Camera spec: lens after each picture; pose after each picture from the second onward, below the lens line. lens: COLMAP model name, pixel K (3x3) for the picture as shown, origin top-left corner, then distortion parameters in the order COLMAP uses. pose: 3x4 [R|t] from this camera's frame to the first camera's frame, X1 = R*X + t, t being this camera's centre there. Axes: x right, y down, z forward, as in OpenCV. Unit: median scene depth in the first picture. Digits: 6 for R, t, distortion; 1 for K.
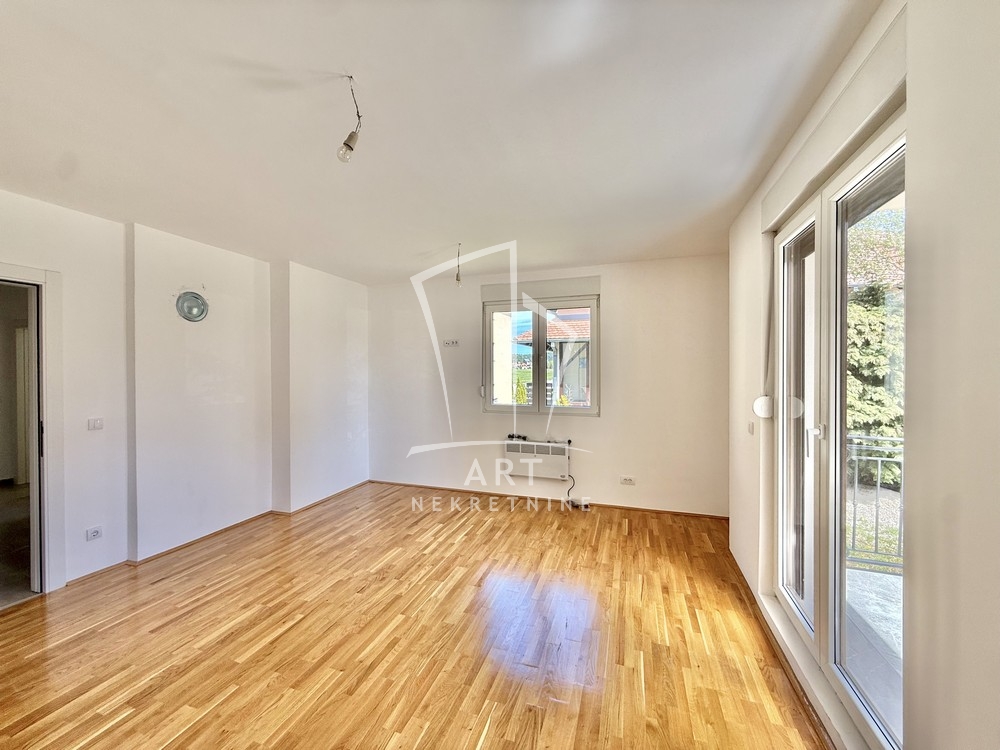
lens RADIAL K [[397.3, 0, 495.5], [0, 397.3, 375.2], [0, 0, 1]] dist [-0.001889, -0.000519]
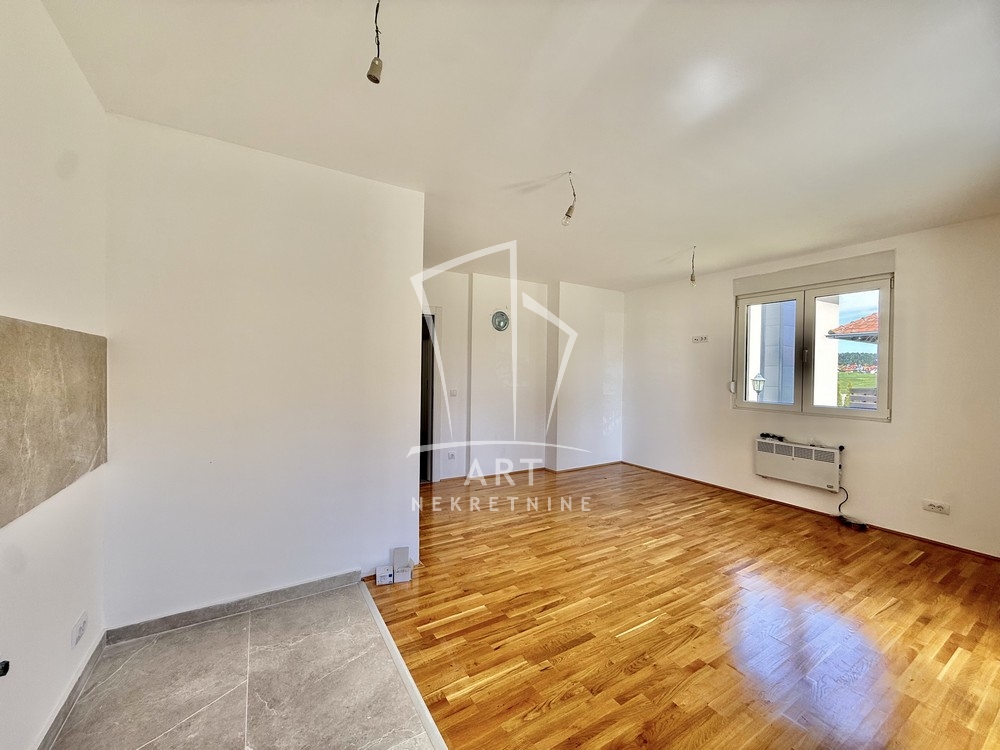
lens RADIAL K [[395.9, 0, 494.1], [0, 395.9, 378.5], [0, 0, 1]] dist [-0.000452, -0.000362]
pose [[0.768826, 0.025132, -0.638965, 0.198402], [-0.021930, 0.999676, 0.012933, 0.028822], [0.639082, 0.004070, 0.769127, -0.187889]]
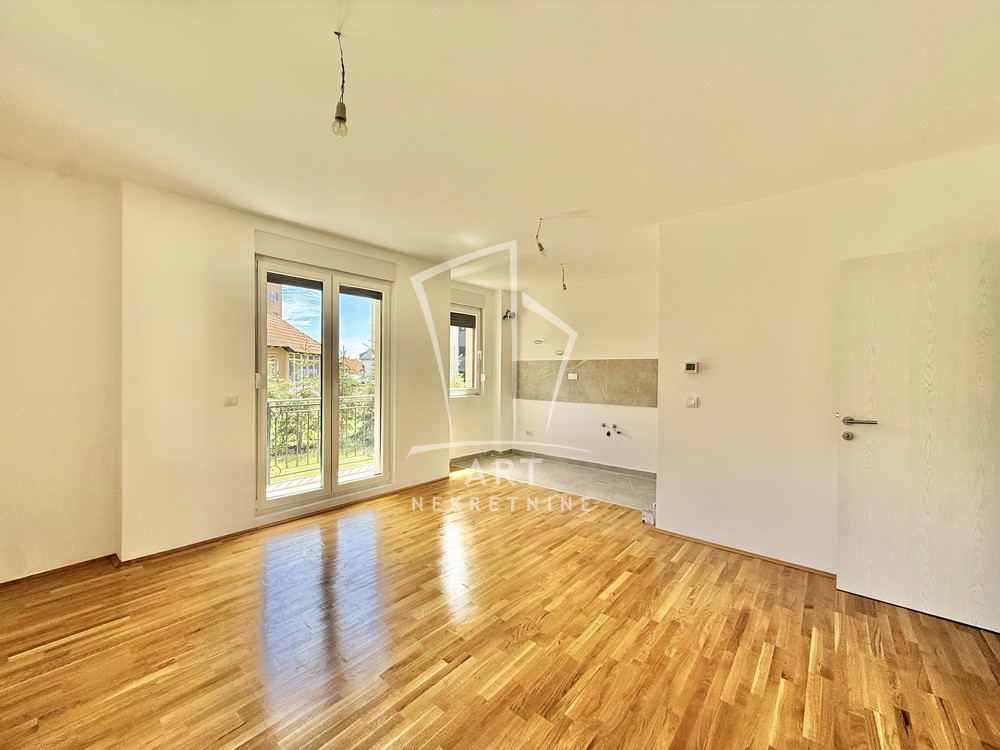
lens RADIAL K [[397.6, 0, 494.8], [0, 397.6, 374.3], [0, 0, 1]] dist [0.000454, 0.000198]
pose [[-0.929995, -0.008666, 0.367470, -0.432192], [-0.003119, 0.999872, 0.015688, 0.025356], [-0.367559, 0.013443, -0.929903, 1.440171]]
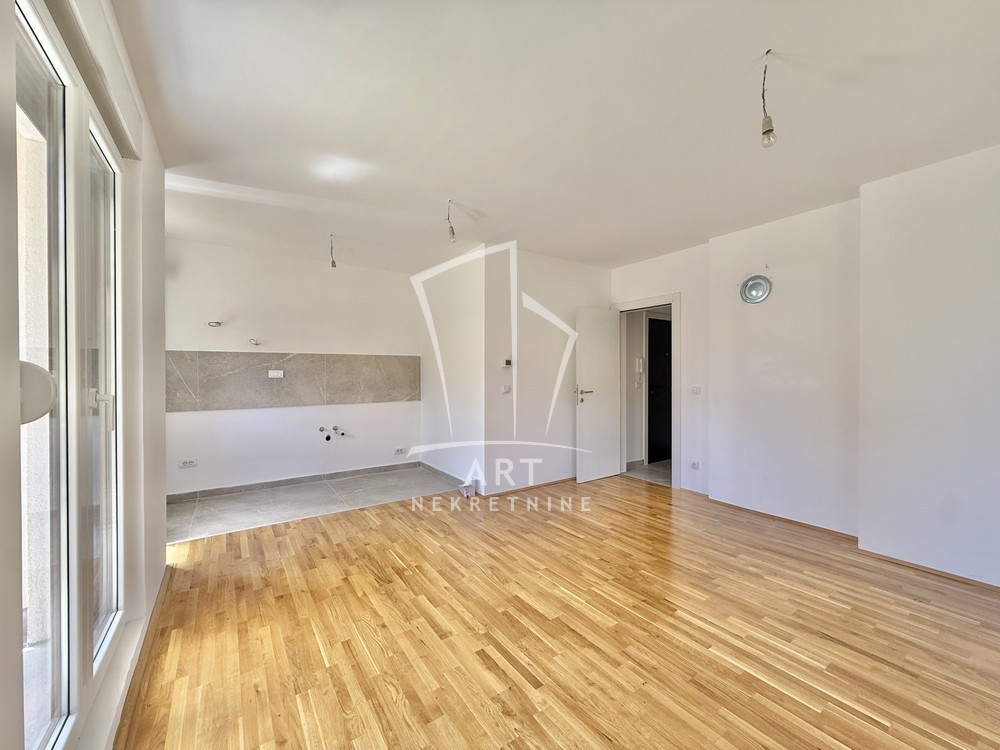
lens RADIAL K [[397.3, 0, 495.5], [0, 397.3, 375.2], [0, 0, 1]] dist [-0.001889, -0.000519]
pose [[-0.596849, 0.009555, -0.802297, 0.511739], [-0.003348, 0.999891, 0.014398, 0.043055], [0.802347, 0.011280, -0.596752, 1.103647]]
